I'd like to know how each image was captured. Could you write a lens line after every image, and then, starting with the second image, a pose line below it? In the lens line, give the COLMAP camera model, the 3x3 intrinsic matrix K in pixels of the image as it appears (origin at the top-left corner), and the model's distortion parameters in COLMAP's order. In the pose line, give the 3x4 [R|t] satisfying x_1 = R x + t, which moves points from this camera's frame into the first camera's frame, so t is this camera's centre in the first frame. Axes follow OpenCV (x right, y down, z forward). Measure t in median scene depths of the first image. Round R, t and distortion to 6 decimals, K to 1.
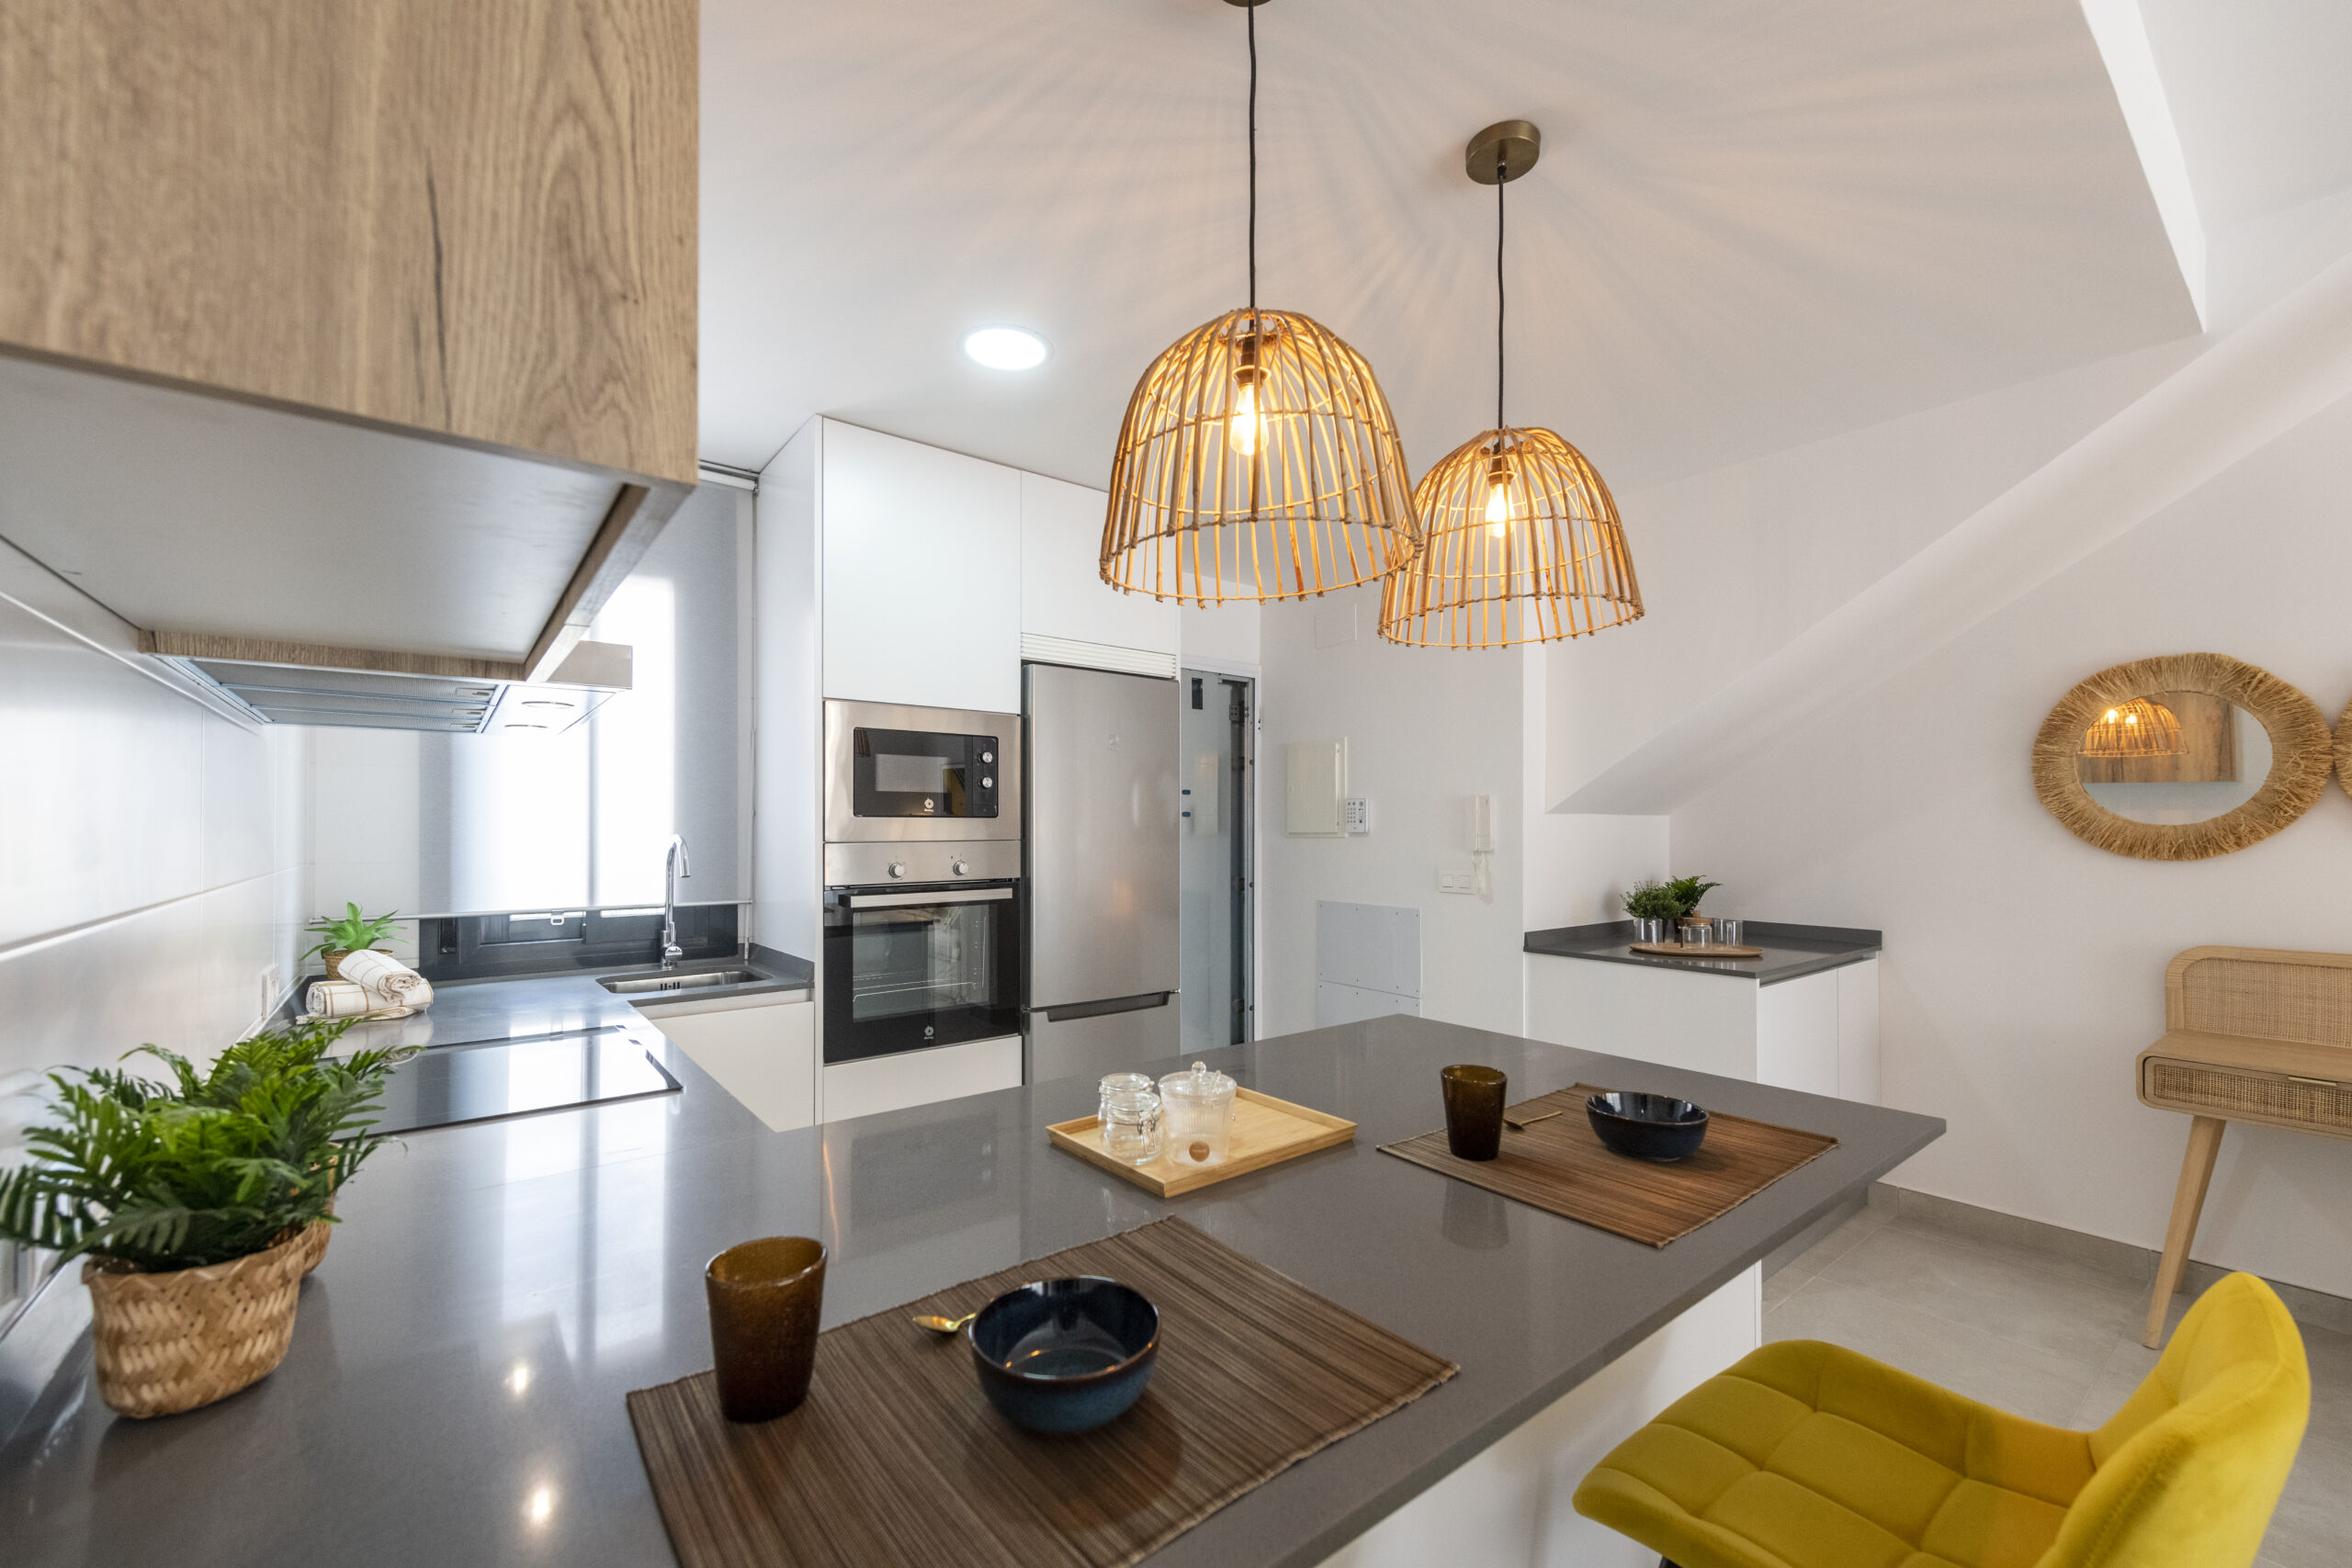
lens RADIAL K [[935.0, 0, 1162.8], [0, 935.0, 819.8], [0, 0, 1]] dist [0.010195, -0.004095]
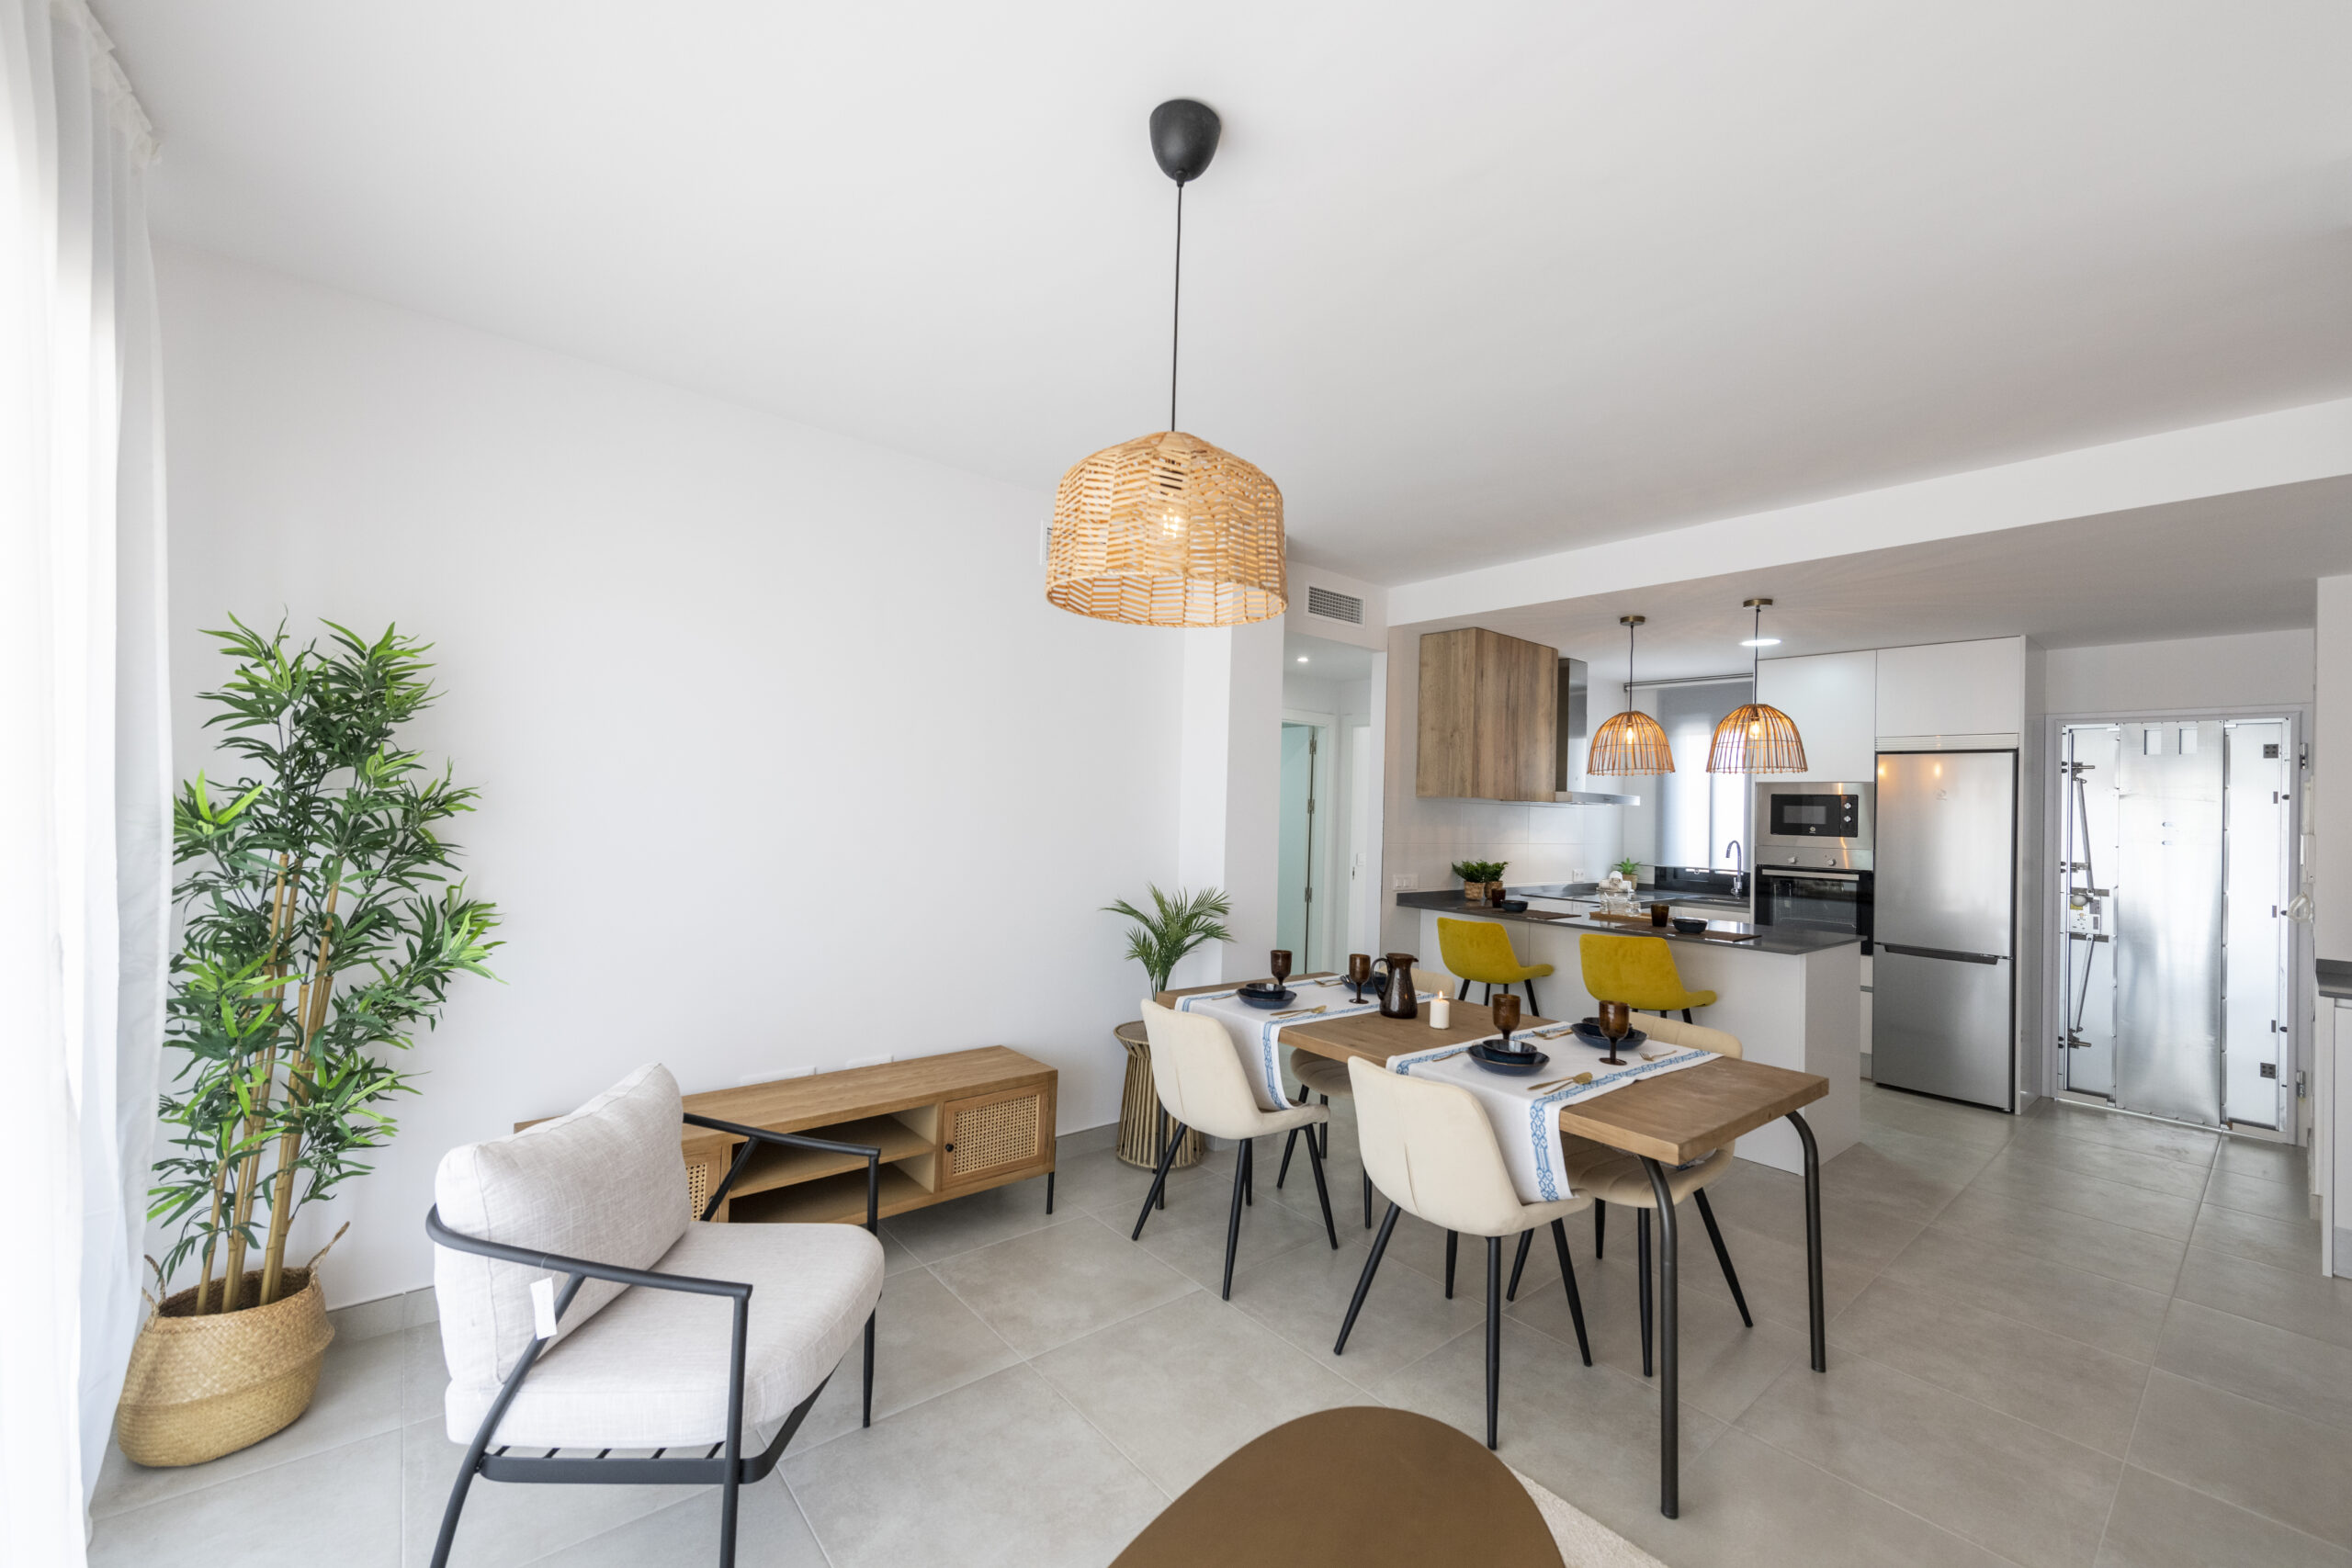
lens RADIAL K [[930.2, 0, 1180.8], [0, 930.2, 789.6], [0, 0, 1]] dist [0.012451, 0.000003]
pose [[0.040662, -0.018819, -0.998996, 1.820005], [-0.022913, 0.999542, -0.019762, -0.033065], [0.998910, 0.023693, 0.040212, -0.490419]]
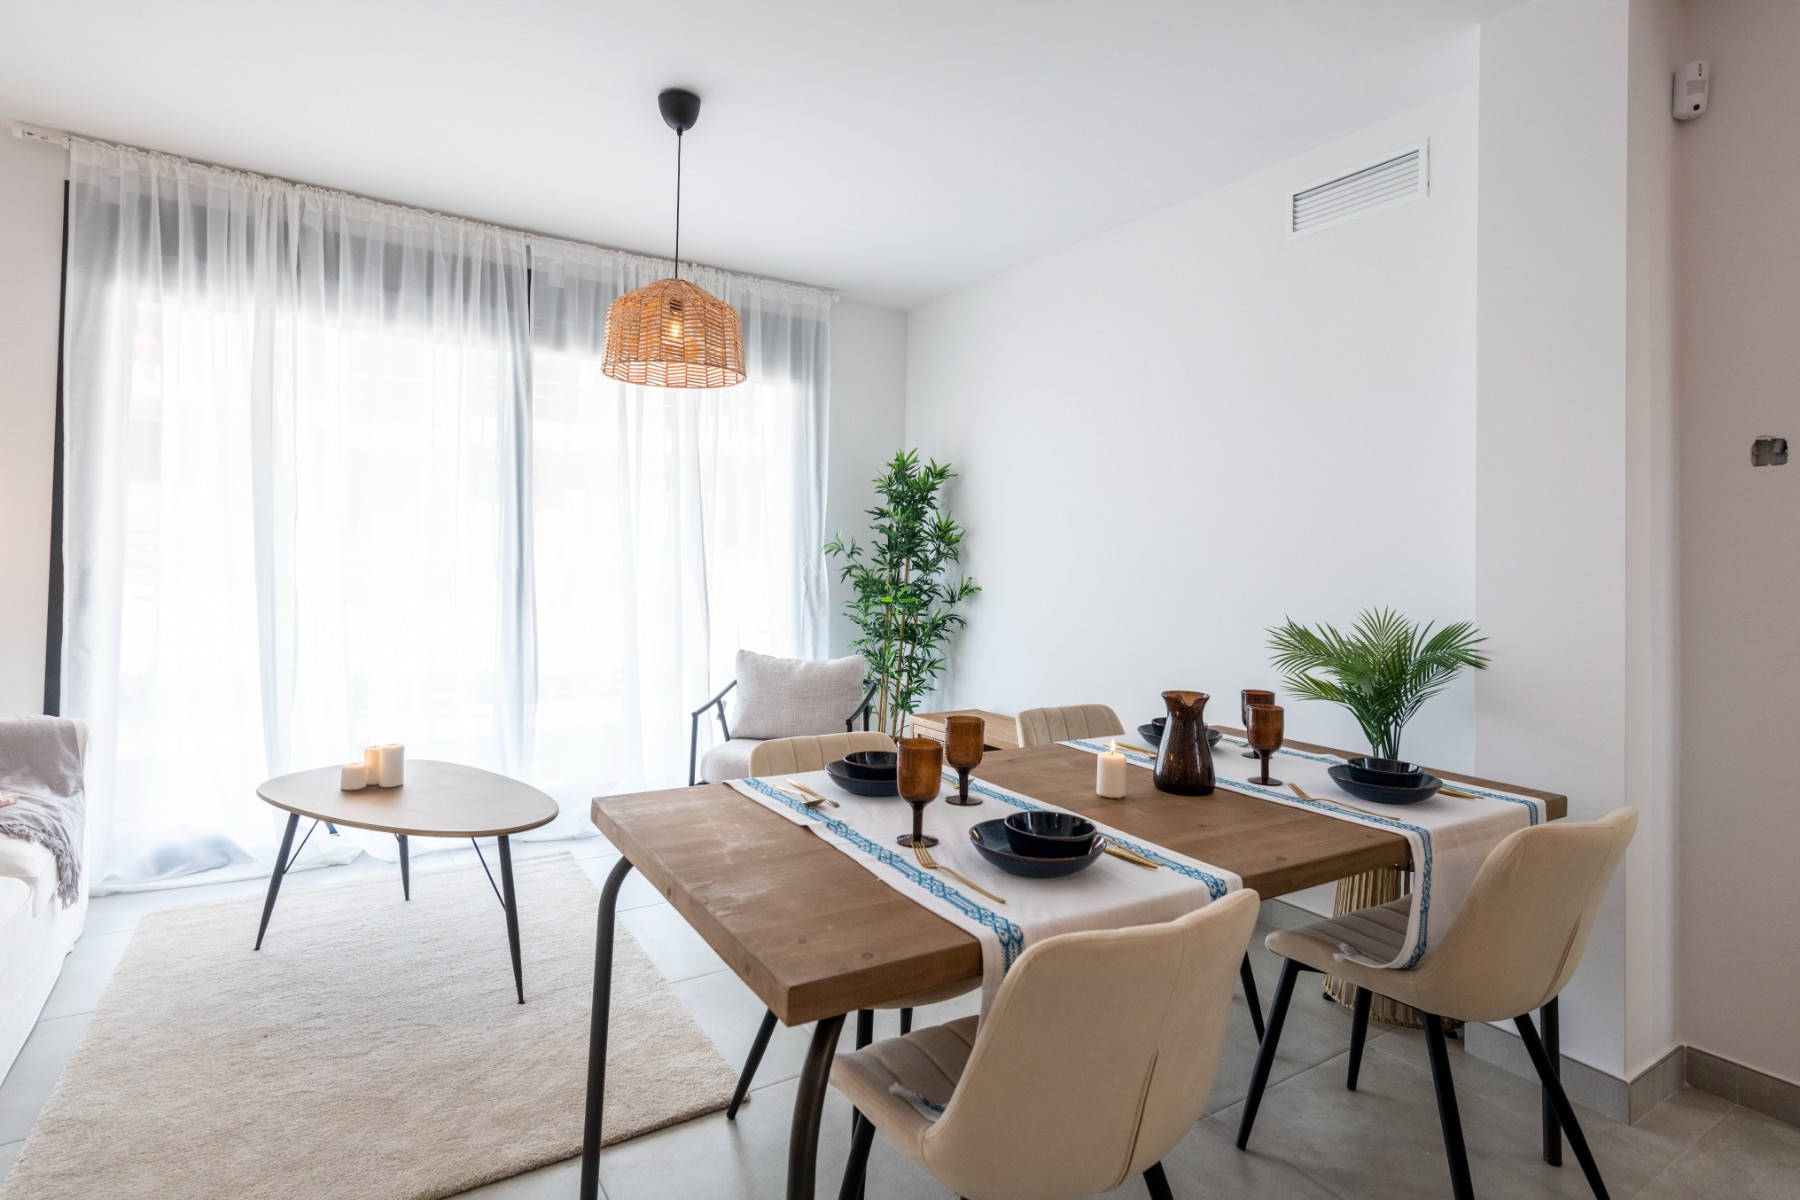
lens RADIAL K [[910.9, 0, 913.0], [0, 910.9, 543.3], [0, 0, 1]] dist [0.020242, -0.009230]
pose [[-0.996562, -0.018387, 0.080785, 0.800192], [-0.020772, 0.999370, -0.028777, 0.056633], [-0.080205, -0.030356, -0.996316, 0.600679]]
